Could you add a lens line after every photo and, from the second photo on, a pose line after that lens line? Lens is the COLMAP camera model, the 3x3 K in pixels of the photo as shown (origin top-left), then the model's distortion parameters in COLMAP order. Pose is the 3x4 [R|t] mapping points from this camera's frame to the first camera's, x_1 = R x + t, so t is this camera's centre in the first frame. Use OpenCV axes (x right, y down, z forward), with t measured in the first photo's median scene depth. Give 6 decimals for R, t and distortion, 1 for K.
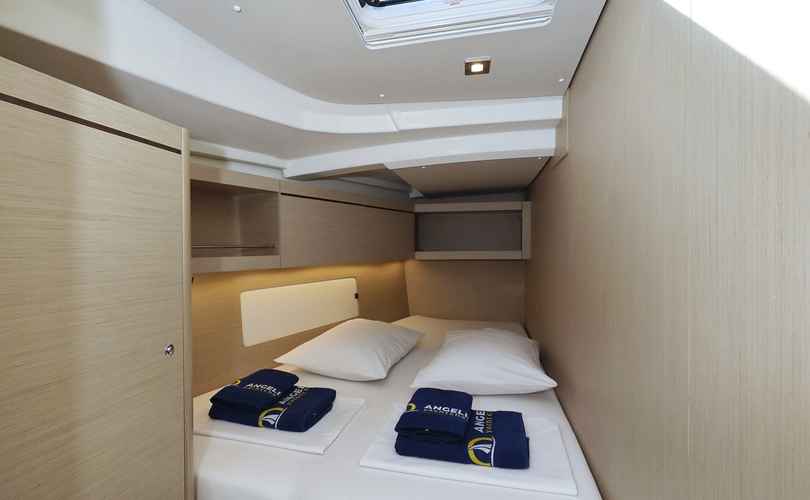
lens RADIAL K [[372.7, 0, 405.0], [0, 372.7, 250.0], [0, 0, 1]] dist [0.022917, 0.000114]
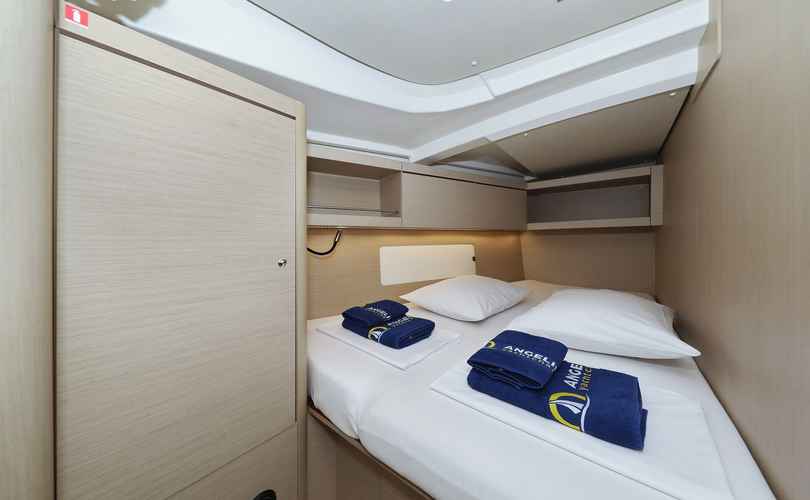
lens RADIAL K [[255.3, 0, 405.0], [0, 255.3, 241.8], [0, 0, 1]] dist [0.011005, -0.000079]
pose [[0.890021, -0.005157, -0.455889, 0.107442], [0.007200, 0.999970, 0.002743, 0.119839], [0.455862, -0.005724, 0.890032, 0.244056]]
